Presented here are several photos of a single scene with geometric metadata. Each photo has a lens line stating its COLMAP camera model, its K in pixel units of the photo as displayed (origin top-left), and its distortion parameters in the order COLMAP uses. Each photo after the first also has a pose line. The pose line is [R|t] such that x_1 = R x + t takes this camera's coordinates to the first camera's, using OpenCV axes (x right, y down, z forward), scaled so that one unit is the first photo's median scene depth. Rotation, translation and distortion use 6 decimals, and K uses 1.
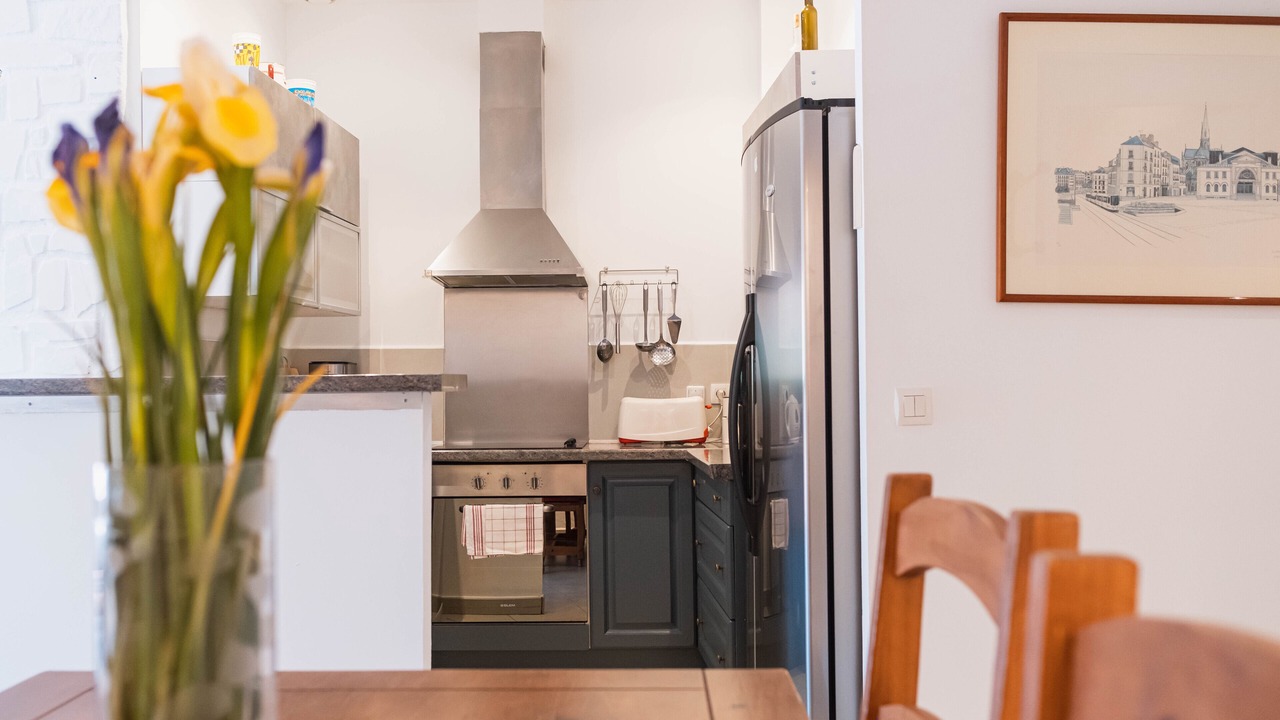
lens RADIAL K [[1337.0, 0, 637.7], [0, 1337.0, 362.5], [0, 0, 1]] dist [-0.040920, 0.000000]
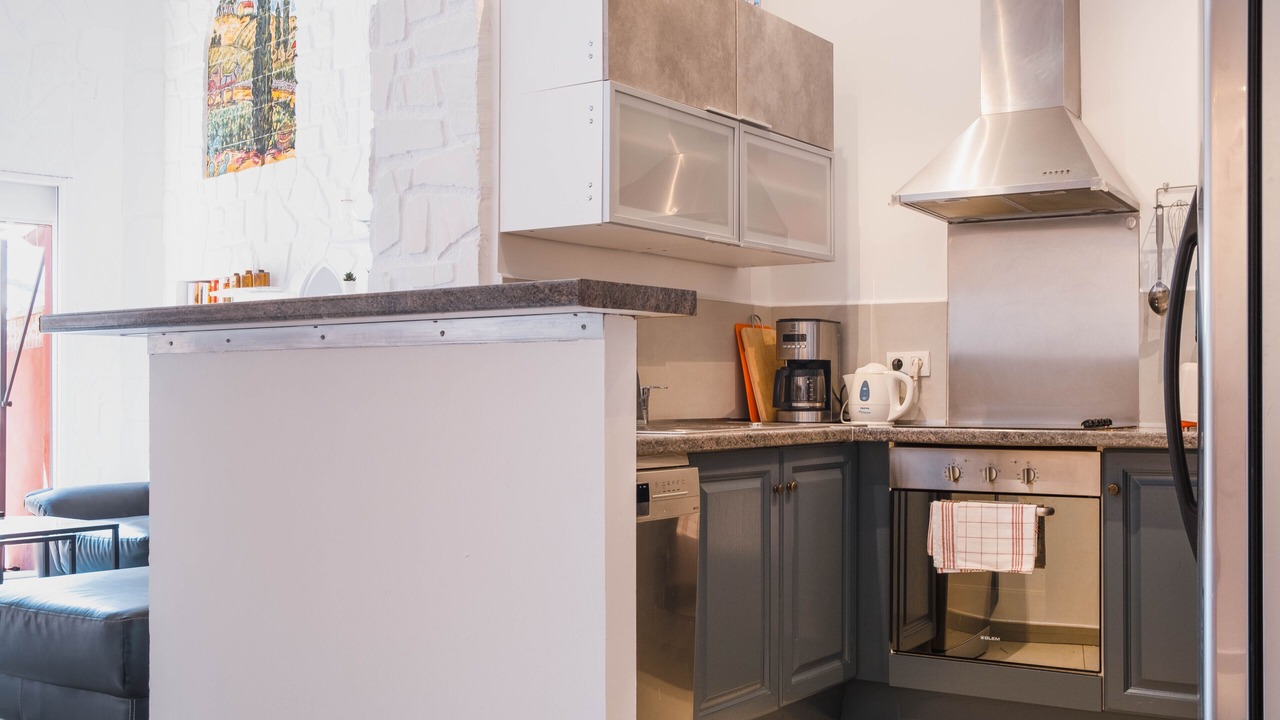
lens RADIAL K [[1337.0, 0, 677.4], [0, 1337.0, 388.2], [0, 0, 1]] dist [-0.040920, 0.000000]
pose [[0.845894, 0.006064, -0.533316, 0.150813], [0.001031, 0.999915, 0.013005, 0.032772], [0.533350, -0.011551, 0.845816, 0.281721]]
